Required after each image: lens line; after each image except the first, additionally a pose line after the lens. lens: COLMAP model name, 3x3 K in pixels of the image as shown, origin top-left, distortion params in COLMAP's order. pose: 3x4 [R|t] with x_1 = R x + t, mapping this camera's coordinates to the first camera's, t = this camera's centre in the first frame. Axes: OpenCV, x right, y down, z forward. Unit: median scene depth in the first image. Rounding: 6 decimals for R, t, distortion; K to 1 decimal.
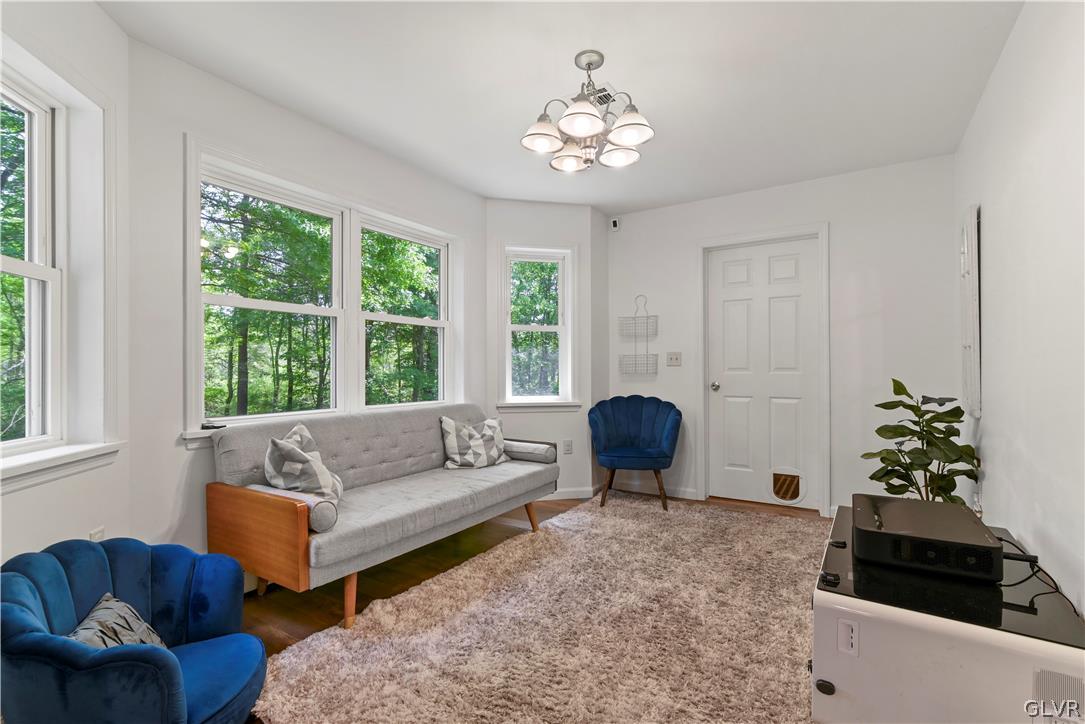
lens RADIAL K [[498.5, 0, 545.9], [0, 498.5, 367.1], [0, 0, 1]] dist [-0.001140, -0.000085]
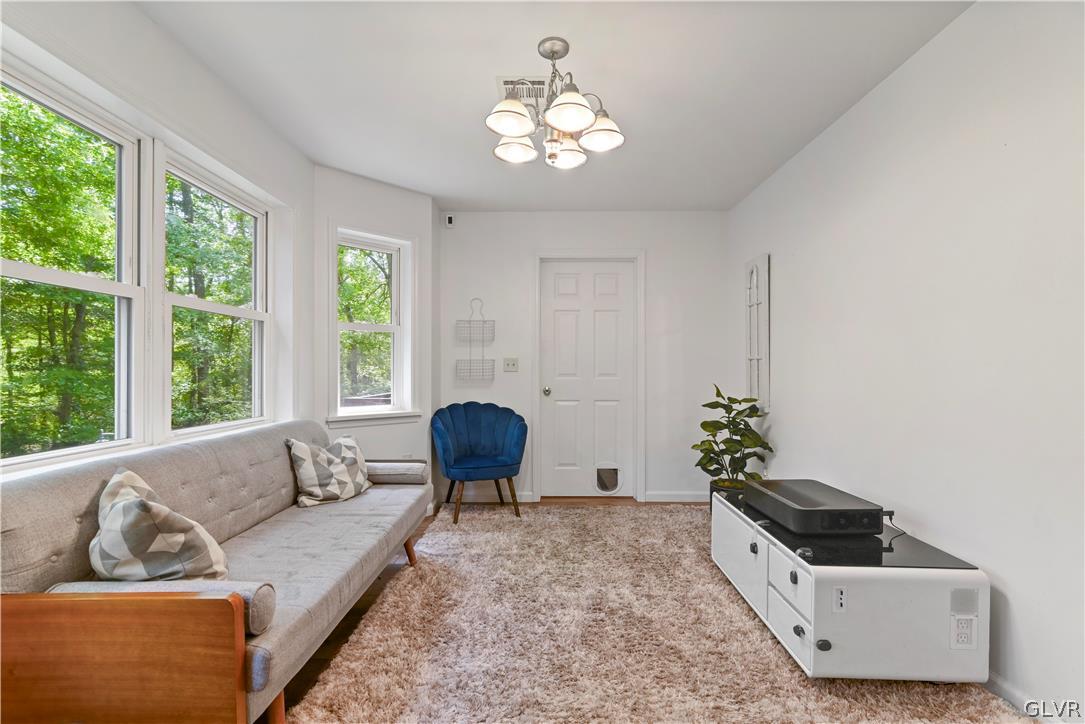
lens RADIAL K [[498.2, 0, 544.4], [0, 498.2, 370.4], [0, 0, 1]] dist [-0.001353, -0.000266]
pose [[0.846469, 0.003474, 0.532426, -0.291955], [-0.005169, 0.999985, 0.001693, -0.009318], [-0.532413, -0.004185, 0.846475, 0.153285]]
